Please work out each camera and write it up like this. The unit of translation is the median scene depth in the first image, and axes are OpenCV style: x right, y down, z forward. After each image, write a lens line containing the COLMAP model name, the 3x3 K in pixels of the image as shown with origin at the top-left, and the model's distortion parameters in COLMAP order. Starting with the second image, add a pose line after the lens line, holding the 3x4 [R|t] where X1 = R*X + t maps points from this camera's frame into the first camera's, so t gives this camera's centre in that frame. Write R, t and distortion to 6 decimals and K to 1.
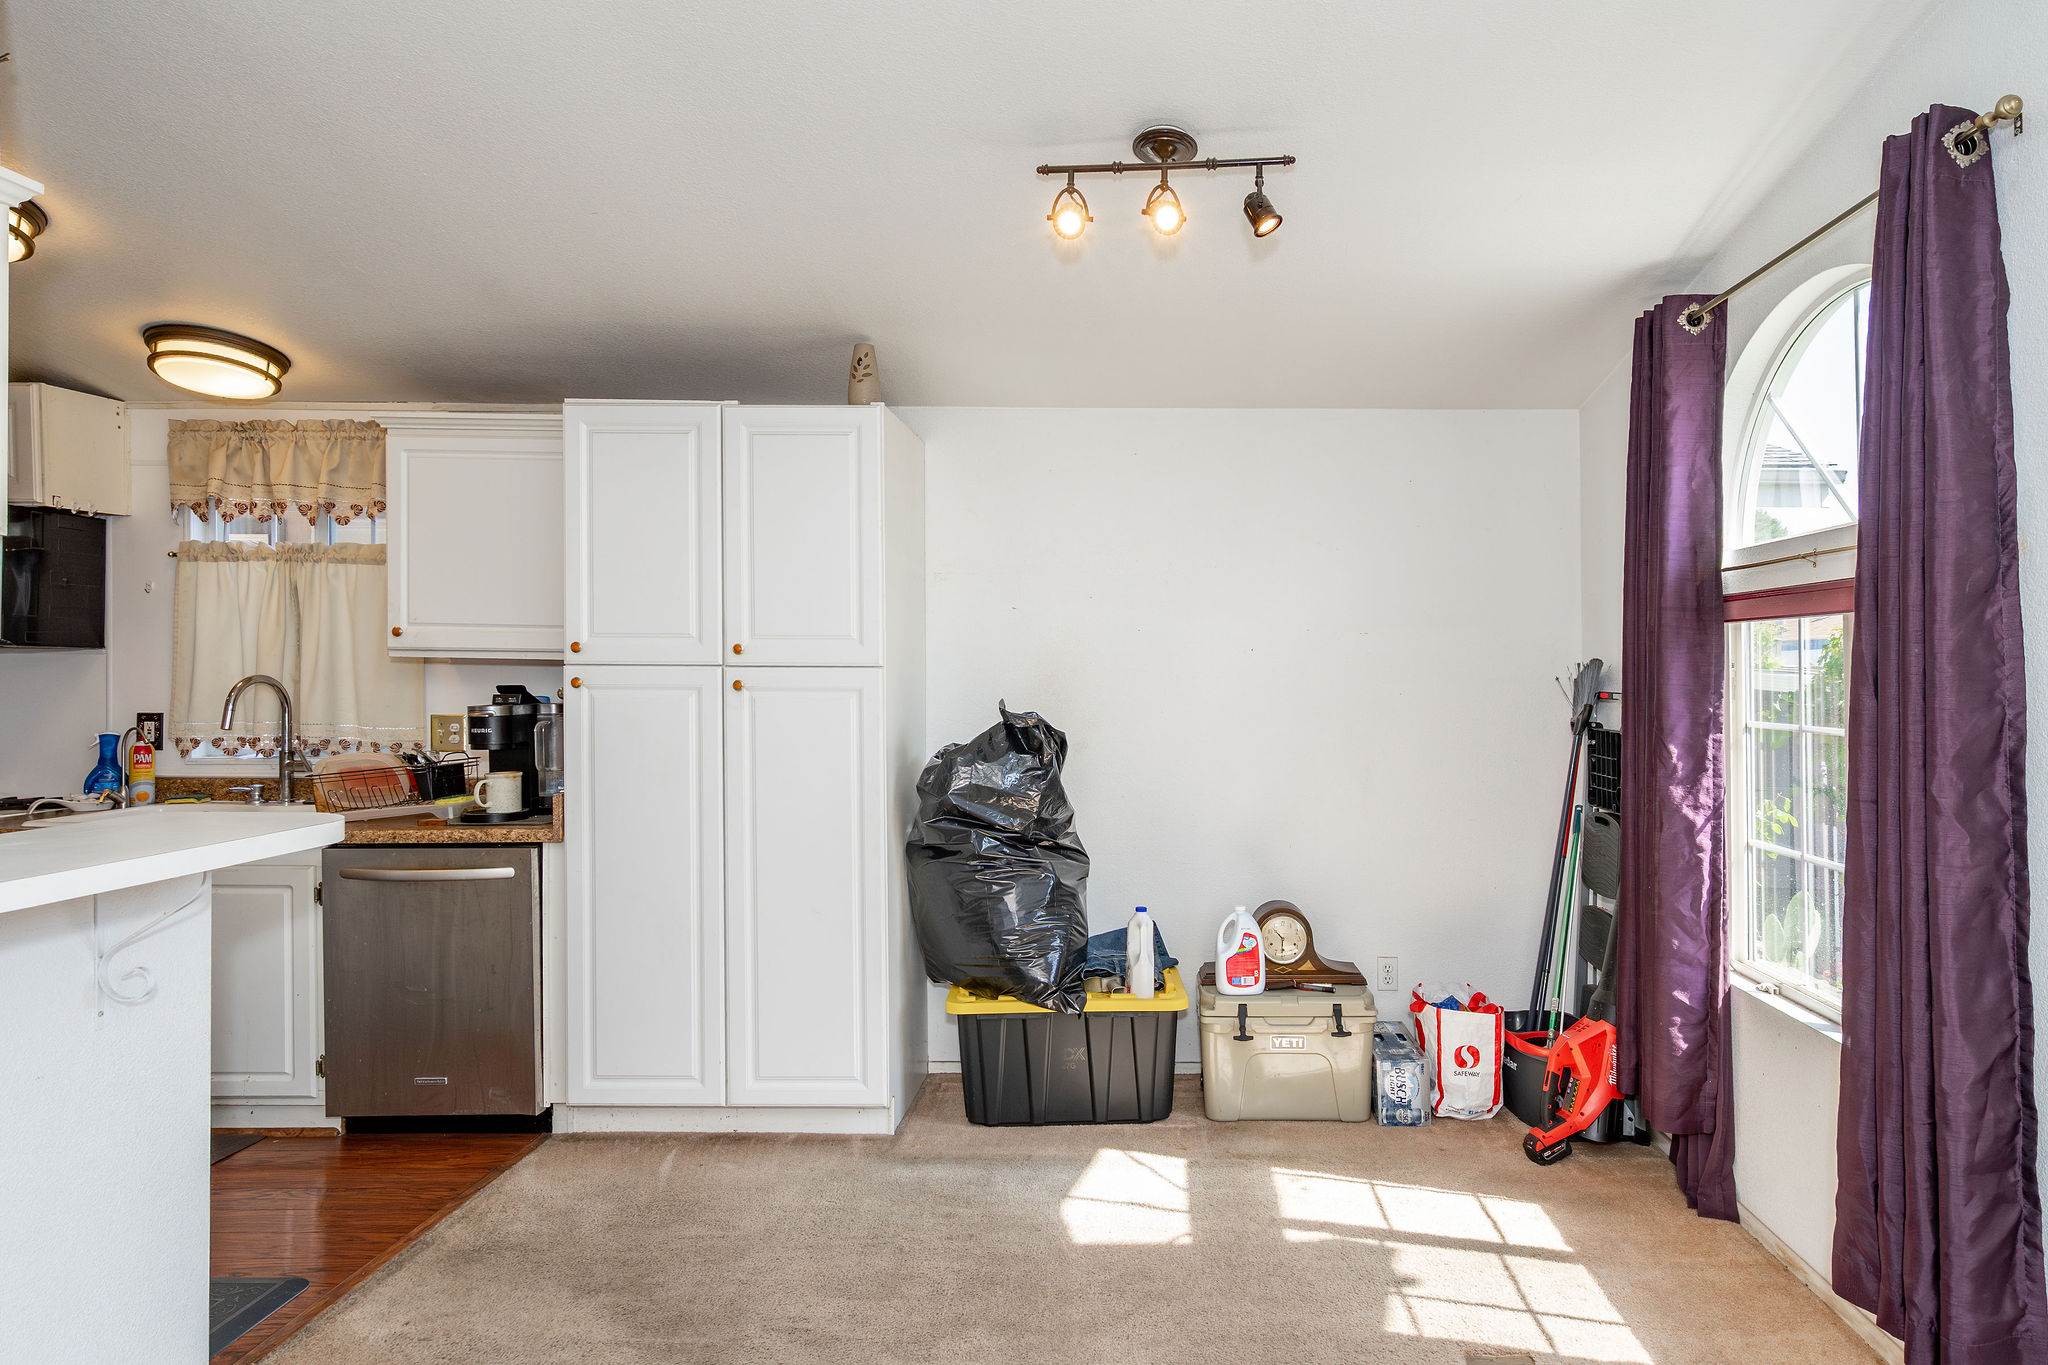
lens RADIAL K [[1184.0, 0, 1141.0], [0, 1184.0, 682.8], [0, 0, 1]] dist [-0.002428, 0.002428]
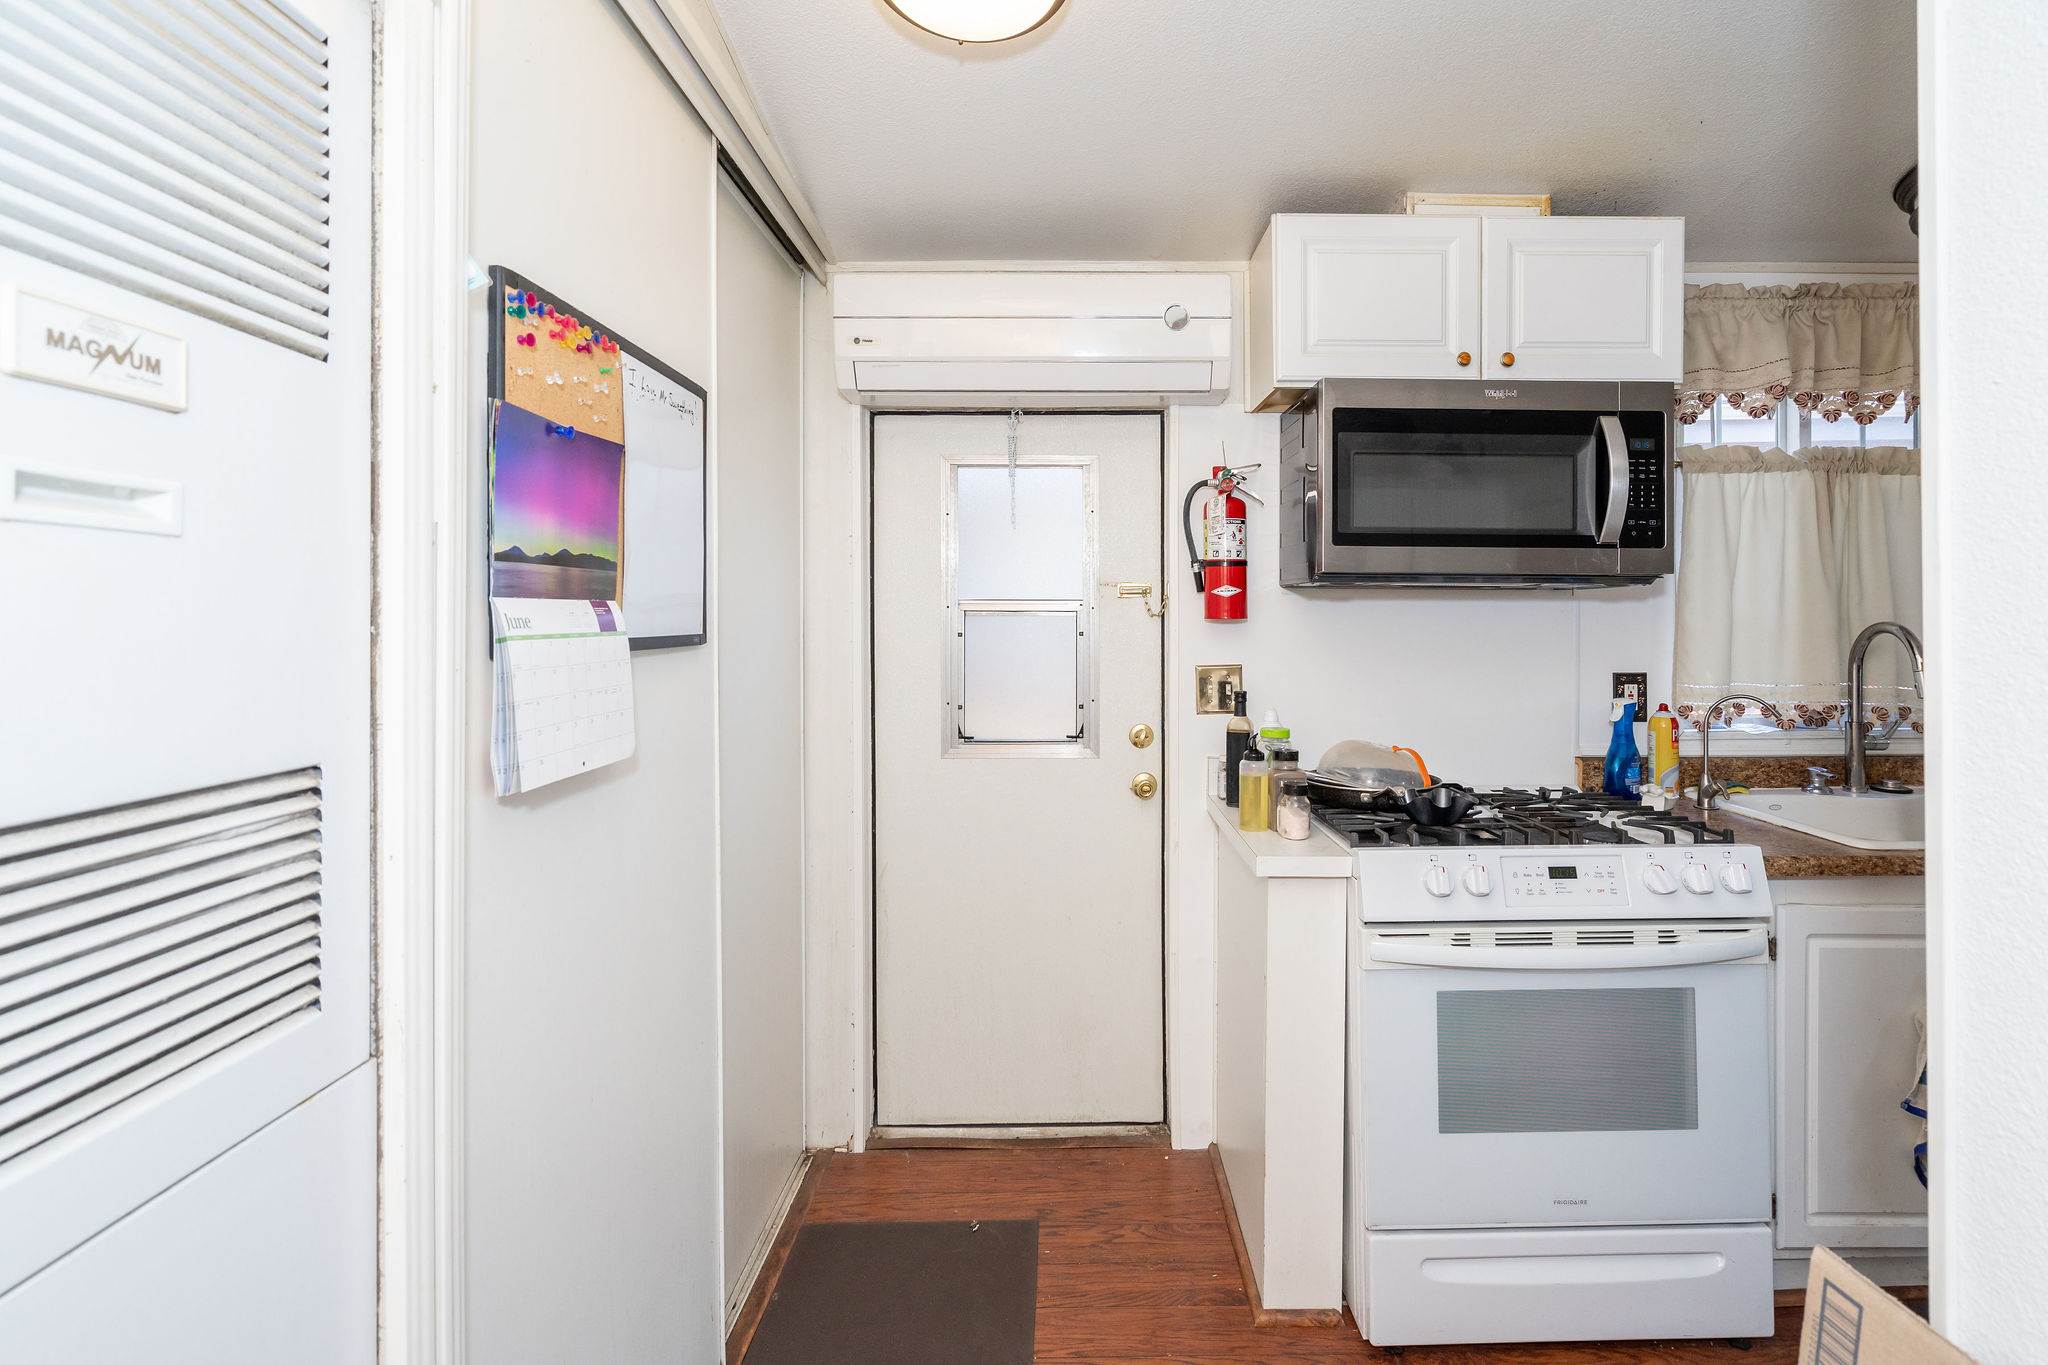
lens RADIAL K [[956.2, 0, 1070.7], [0, 956.2, 637.5], [0, 0, 1]] dist [-0.005274, 0.001787]
pose [[0.999817, -0.010724, 0.015857, -1.448538], [0.010505, 0.999849, 0.013845, -0.011733], [-0.016003, -0.013676, 0.999778, 0.464266]]
